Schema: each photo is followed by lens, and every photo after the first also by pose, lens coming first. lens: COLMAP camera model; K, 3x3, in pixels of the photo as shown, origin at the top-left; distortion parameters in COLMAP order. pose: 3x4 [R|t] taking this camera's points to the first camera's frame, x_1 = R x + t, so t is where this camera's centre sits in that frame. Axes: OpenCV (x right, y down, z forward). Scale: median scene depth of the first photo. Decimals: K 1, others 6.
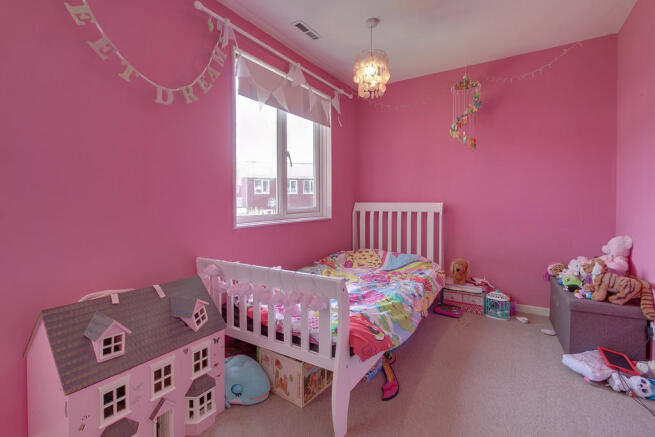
lens RADIAL K [[308.6, 0, 326.4], [0, 308.6, 204.1], [0, 0, 1]] dist [0.000375, 0.000004]
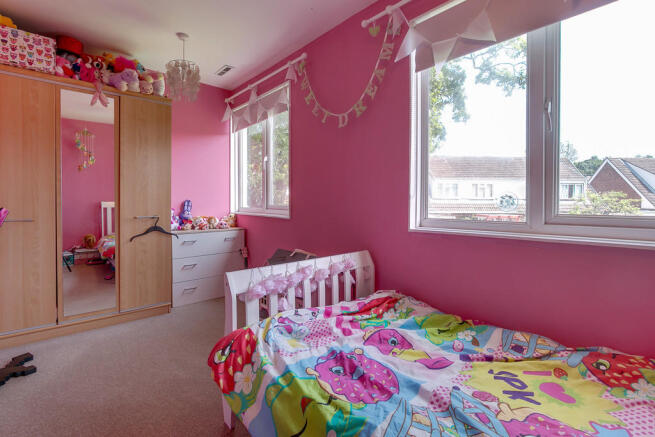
lens RADIAL K [[308.6, 0, 326.4], [0, 308.6, 204.1], [0, 0, 1]] dist [0.000375, 0.000004]
pose [[-0.268098, 0.005185, -0.963378, 0.694662], [-0.009761, 0.999920, 0.008098, -0.000380], [0.963342, 0.011574, -0.268026, 1.162848]]
